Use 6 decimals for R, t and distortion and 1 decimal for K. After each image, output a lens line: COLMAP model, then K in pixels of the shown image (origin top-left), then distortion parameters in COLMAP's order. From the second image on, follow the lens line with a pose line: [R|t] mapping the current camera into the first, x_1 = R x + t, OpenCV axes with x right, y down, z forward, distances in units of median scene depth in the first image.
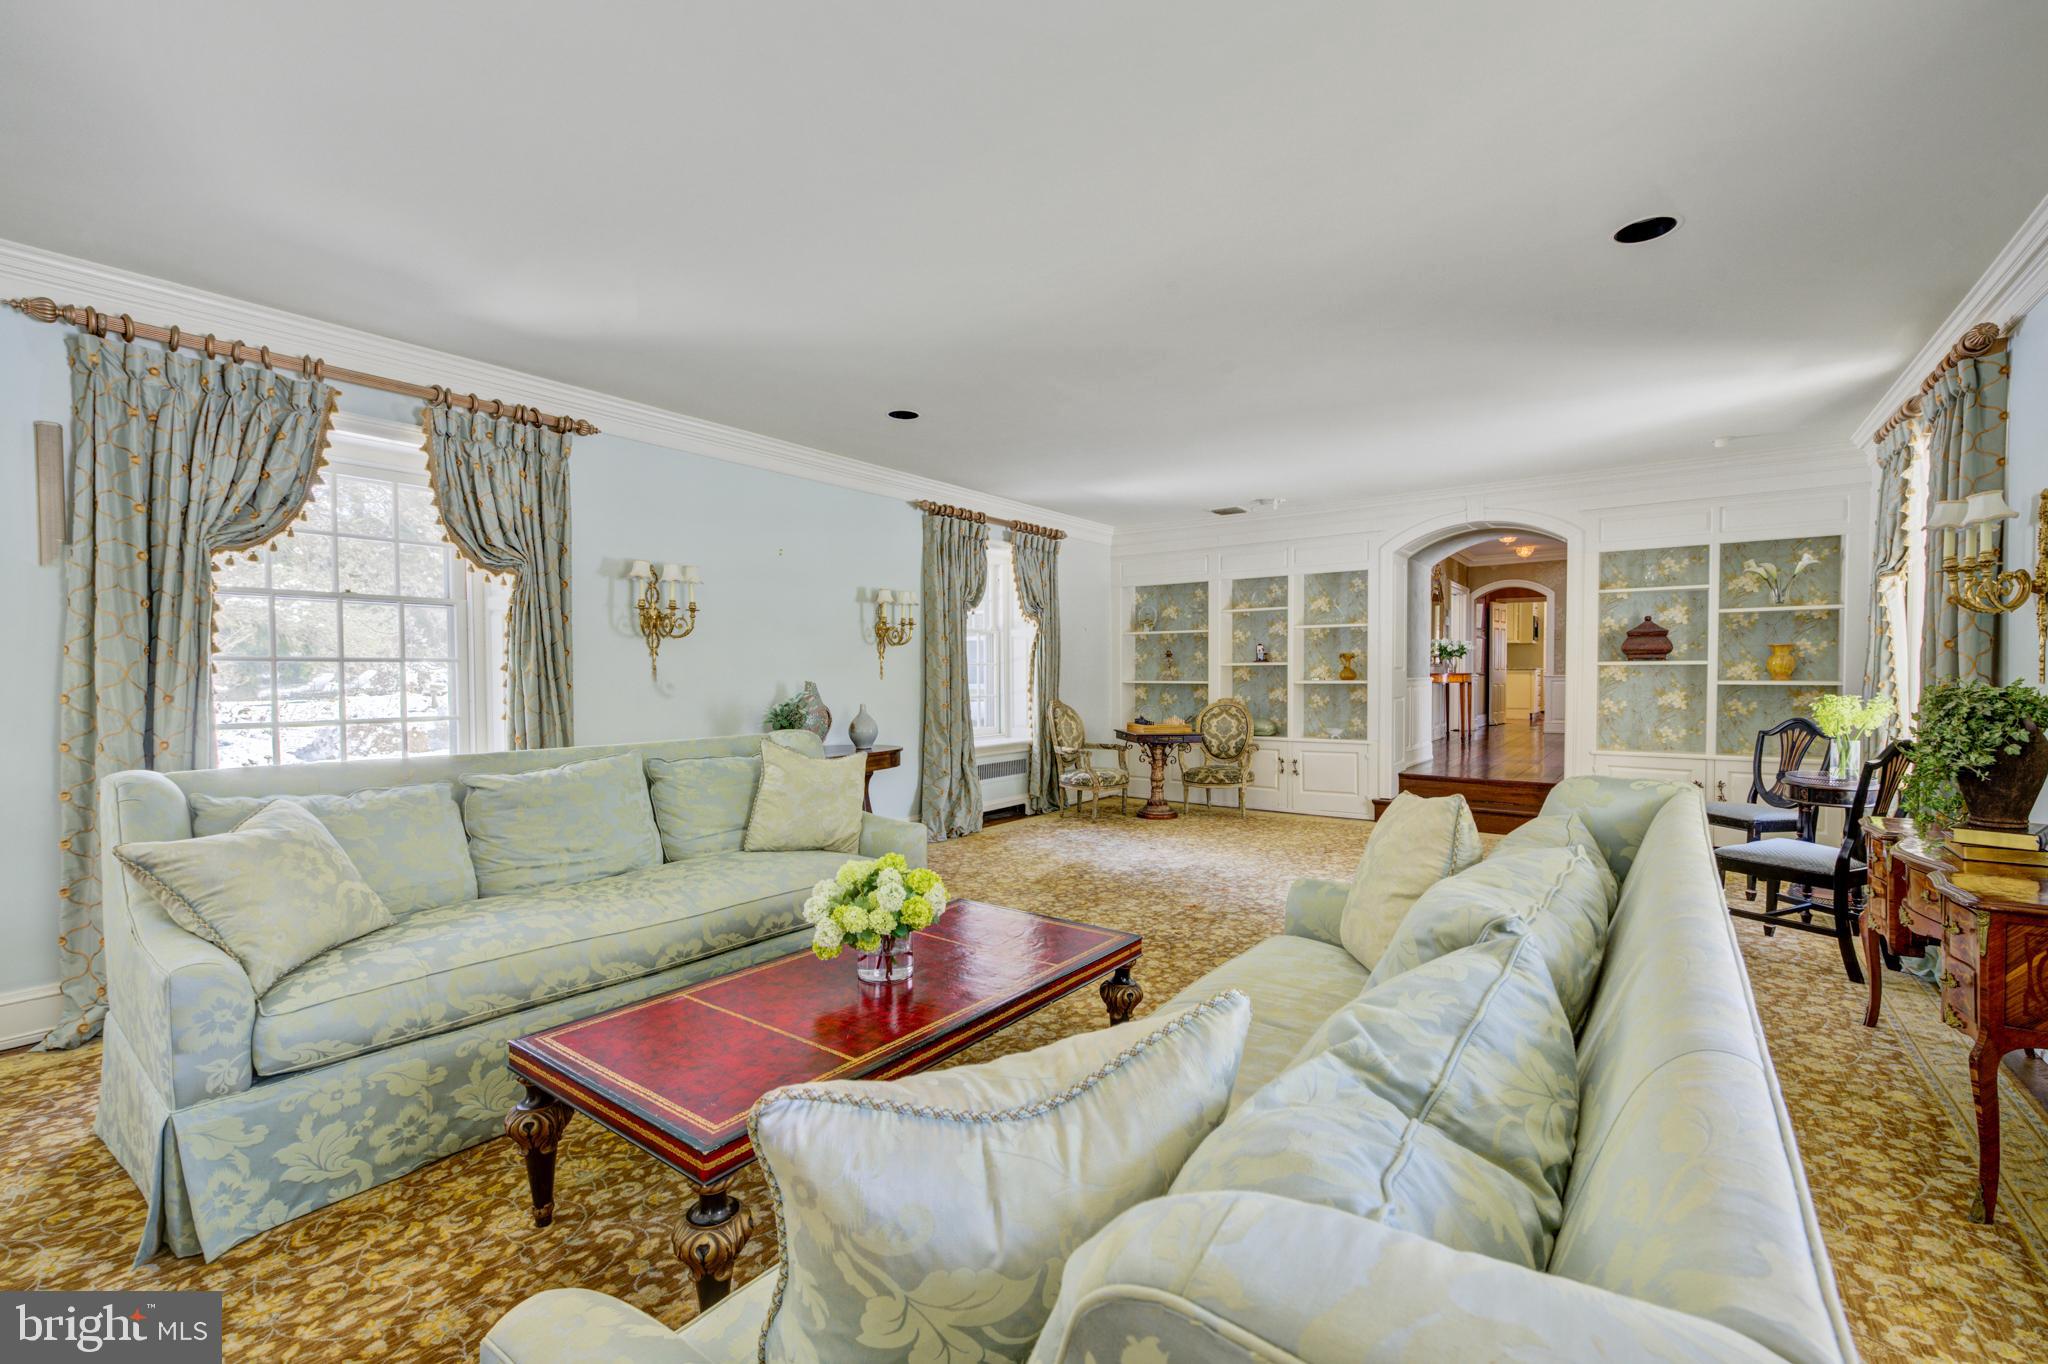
lens RADIAL K [[867.2, 0, 1023.6], [0, 867.2, 683.9], [0, 0, 1]] dist [-0.001704, -0.000020]
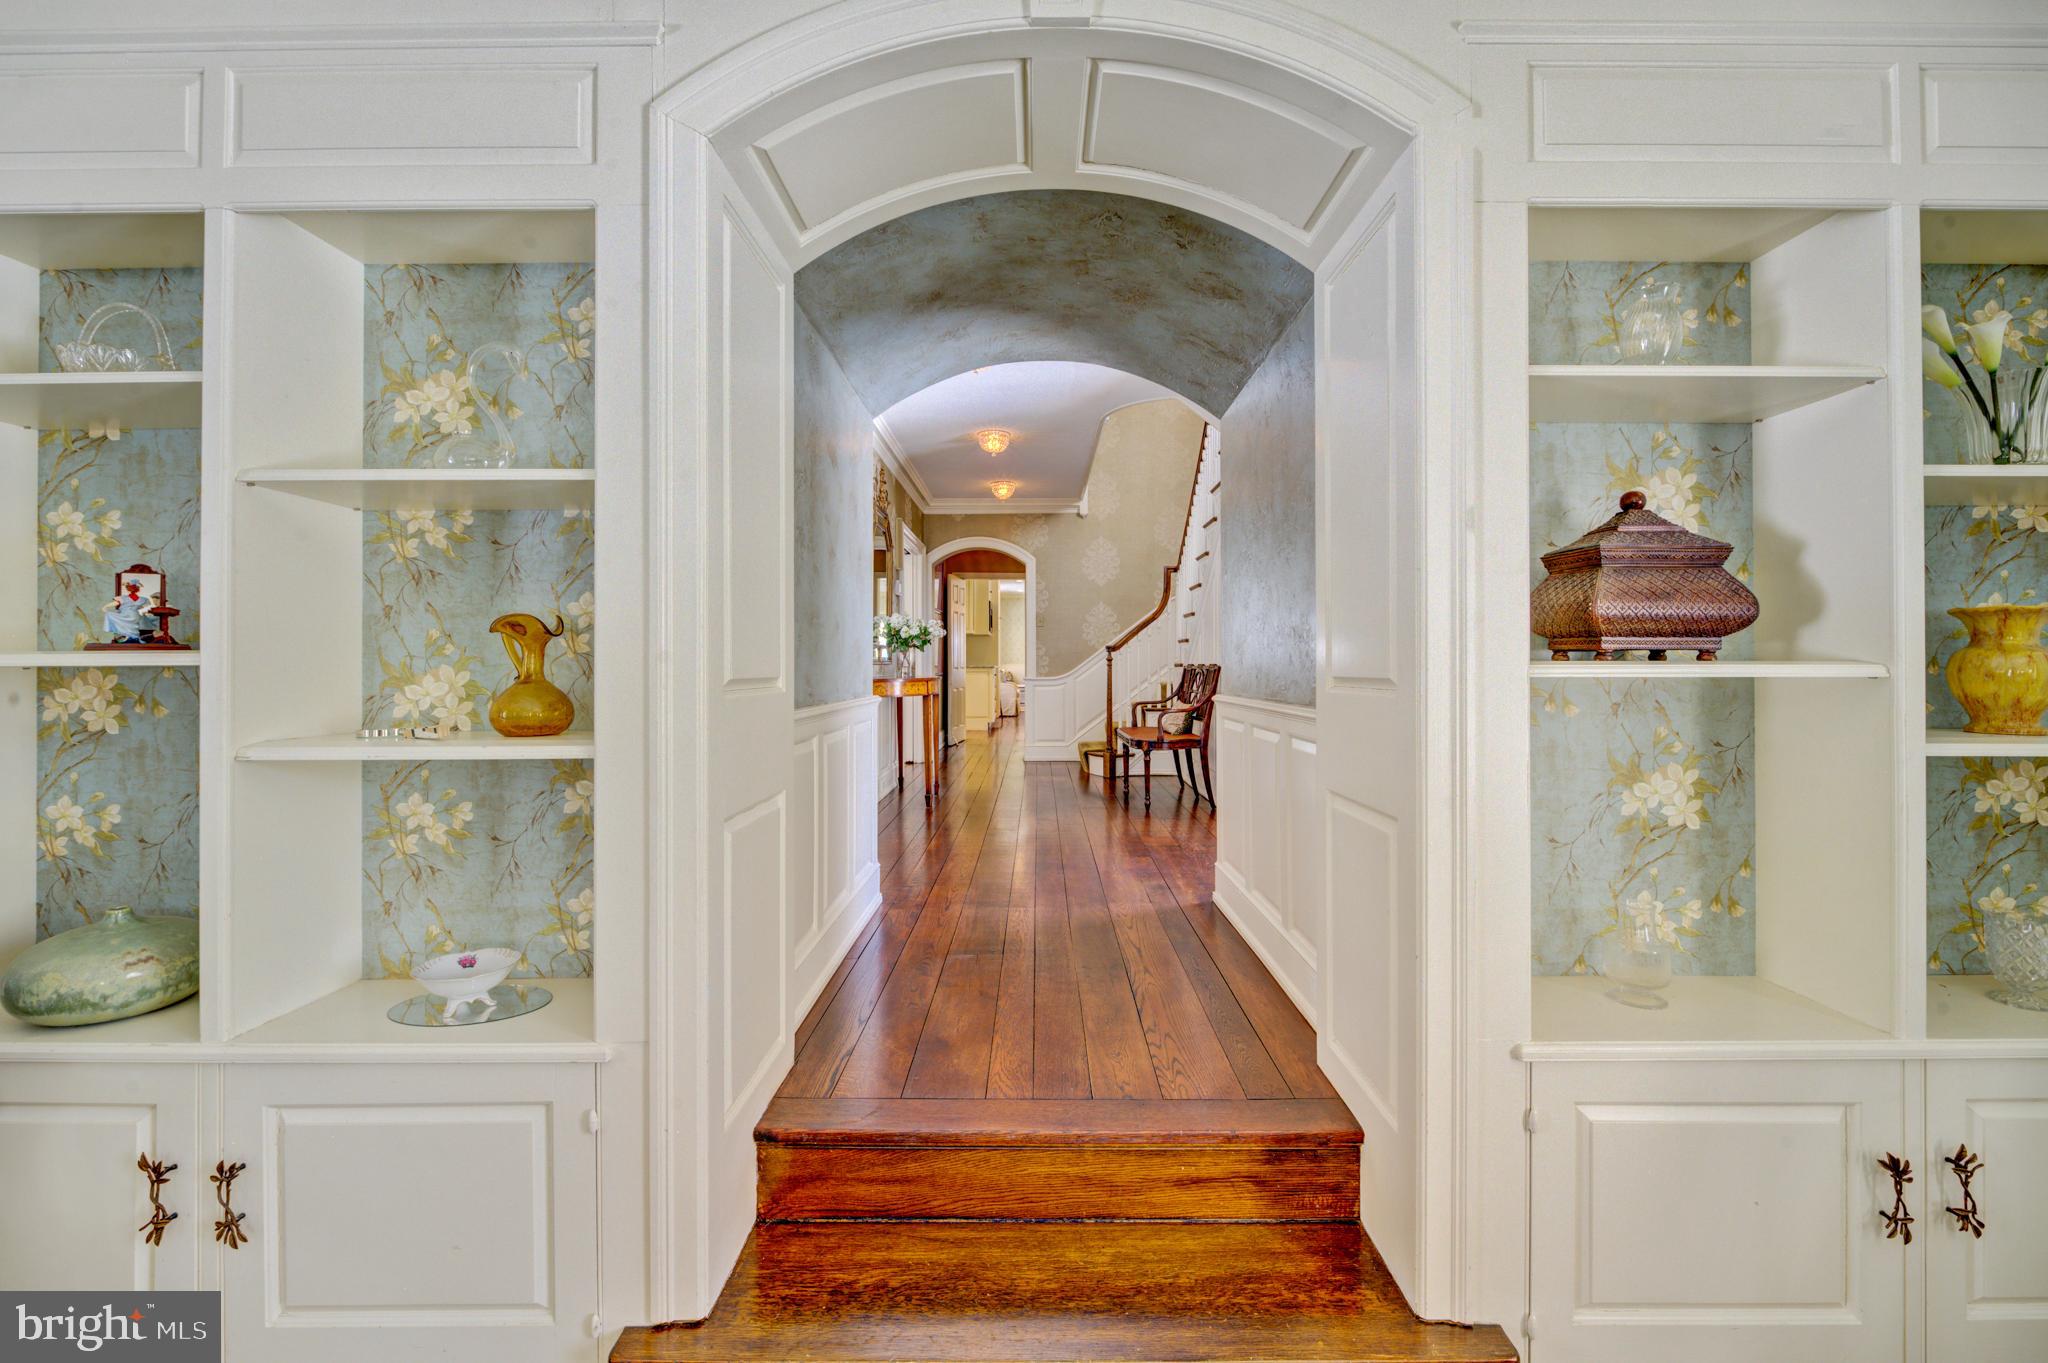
lens RADIAL K [[808.8, 0, 1029.2], [0, 808.8, 666.7], [0, 0, 1]] dist [-0.001632, -0.000109]
pose [[0.806264, 0.002051, 0.591552, 0.339732], [0.005201, 0.999931, -0.010556, -0.018186], [-0.591533, 0.011588, 0.806197, 0.727578]]
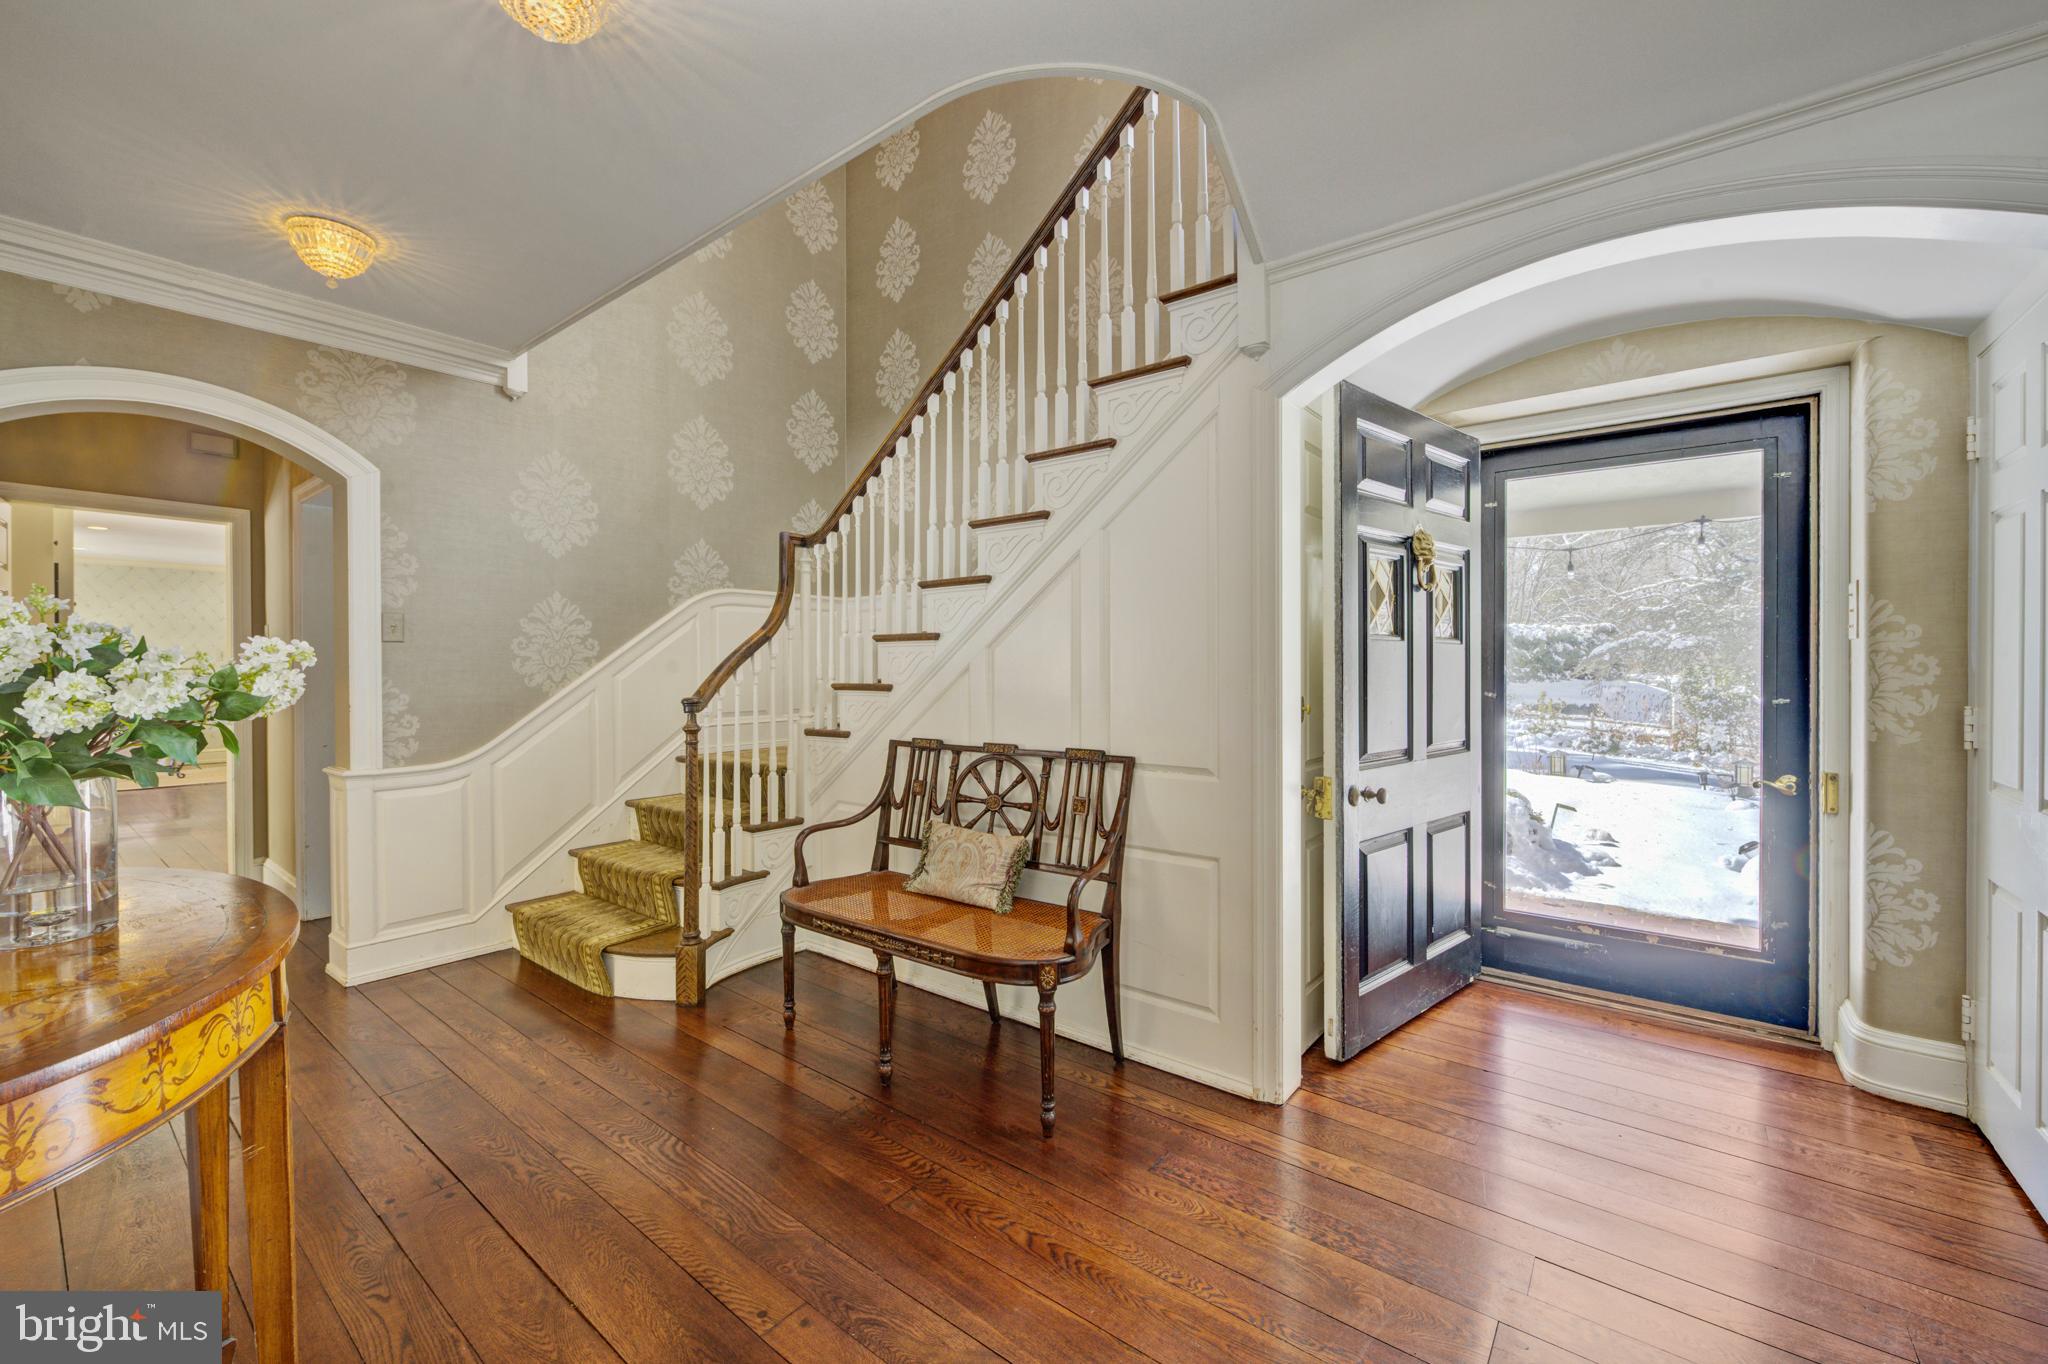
lens RADIAL K [[806.3, 0, 1025.7], [0, 806.3, 675.8], [0, 0, 1]] dist [0.000094, 0.000036]
pose [[0.025531, -0.004133, 0.999665, 0.545023], [0.015909, 0.999866, 0.003728, -0.057147], [-0.999547, 0.015809, 0.025594, 1.195265]]
